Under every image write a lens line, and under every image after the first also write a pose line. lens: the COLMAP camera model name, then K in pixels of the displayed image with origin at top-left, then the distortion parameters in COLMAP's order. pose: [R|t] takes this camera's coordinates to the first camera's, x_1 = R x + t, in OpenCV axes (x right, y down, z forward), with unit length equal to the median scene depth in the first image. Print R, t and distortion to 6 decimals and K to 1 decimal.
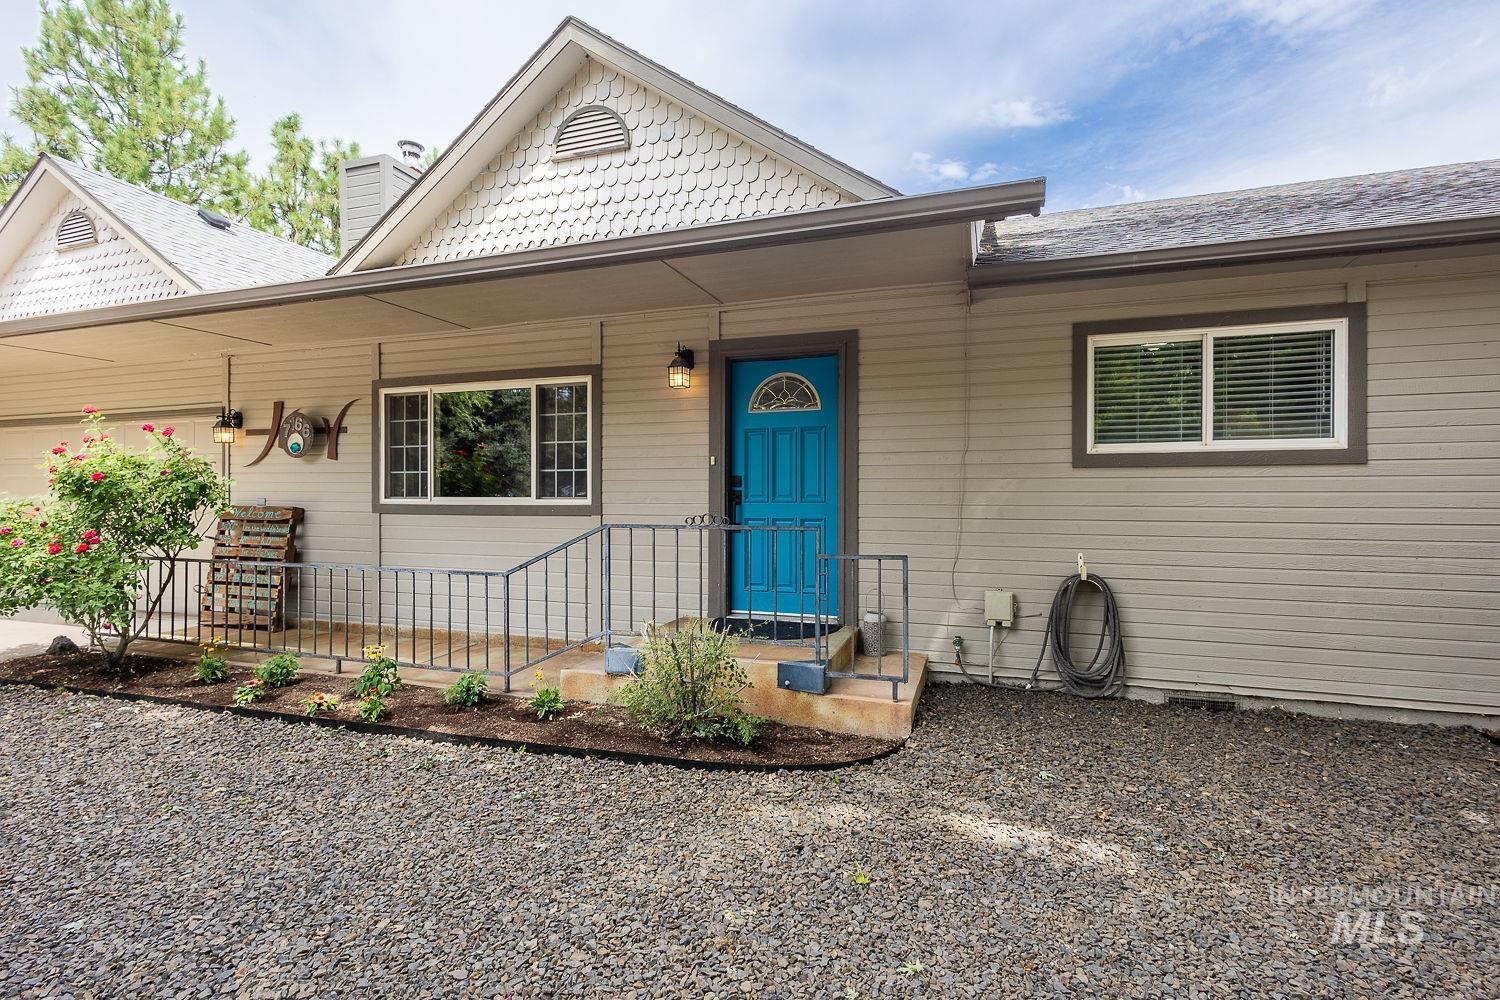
lens RADIAL K [[690.2, 0, 753.8], [0, 690.2, 496.1], [0, 0, 1]] dist [0.009378, -0.001282]
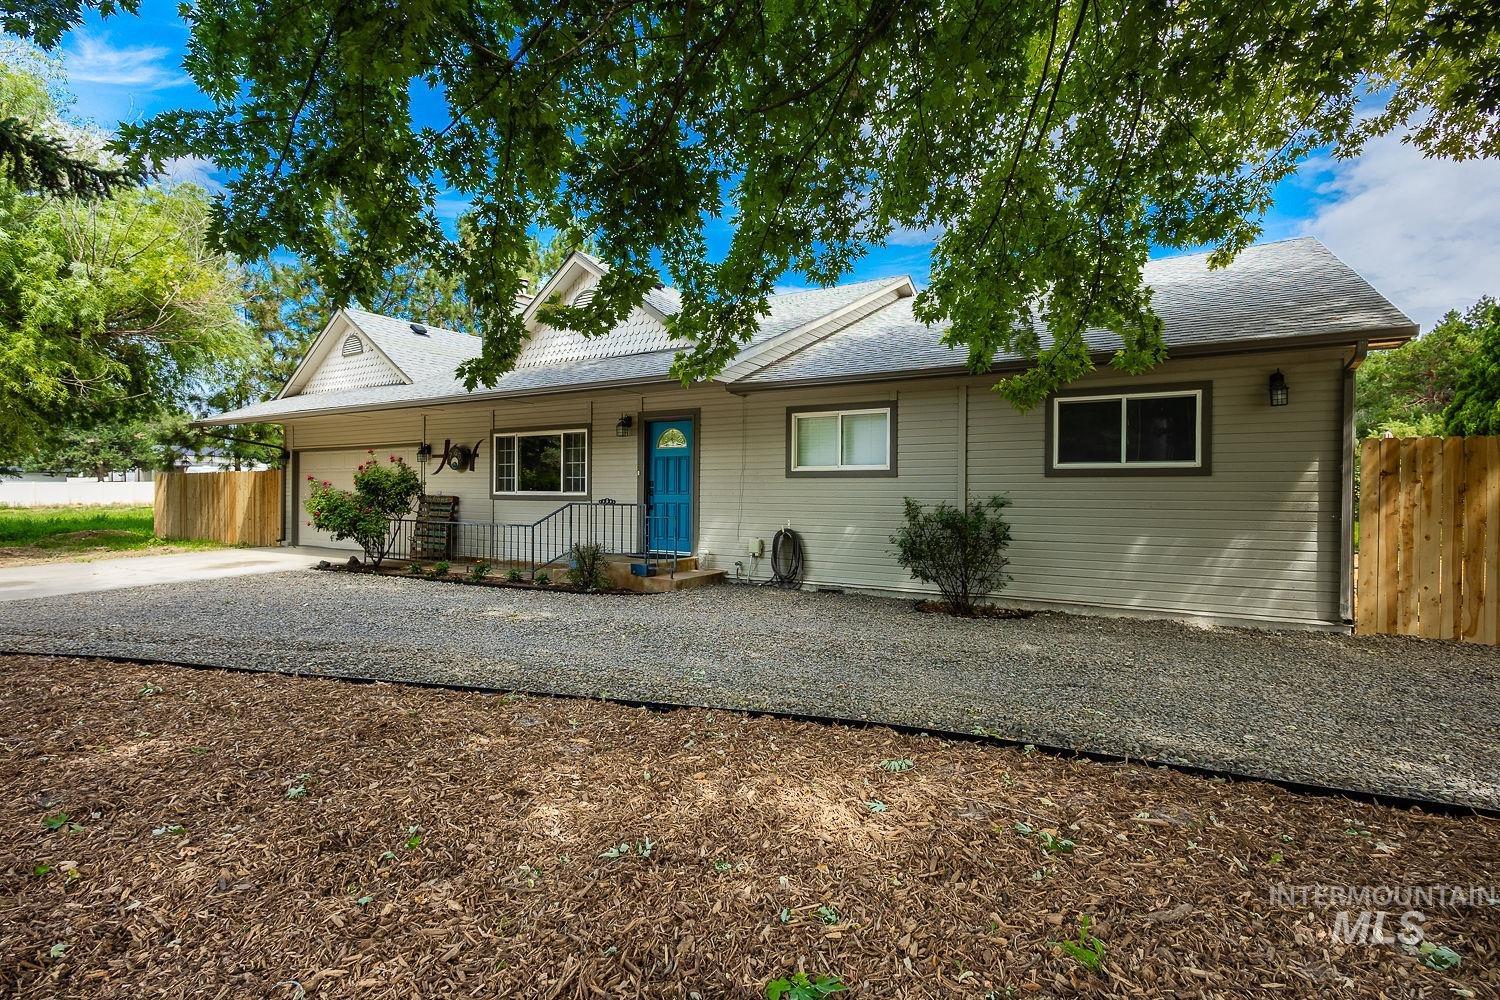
lens RADIAL K [[690.2, 0, 749.3], [0, 690.2, 499.5], [0, 0, 1]] dist [0.009378, -0.001282]
pose [[0.977308, 0.008934, -0.211635, 0.587410], [-0.007936, 0.999953, 0.005563, 0.009304], [0.211675, -0.003757, 0.977333, -0.755741]]
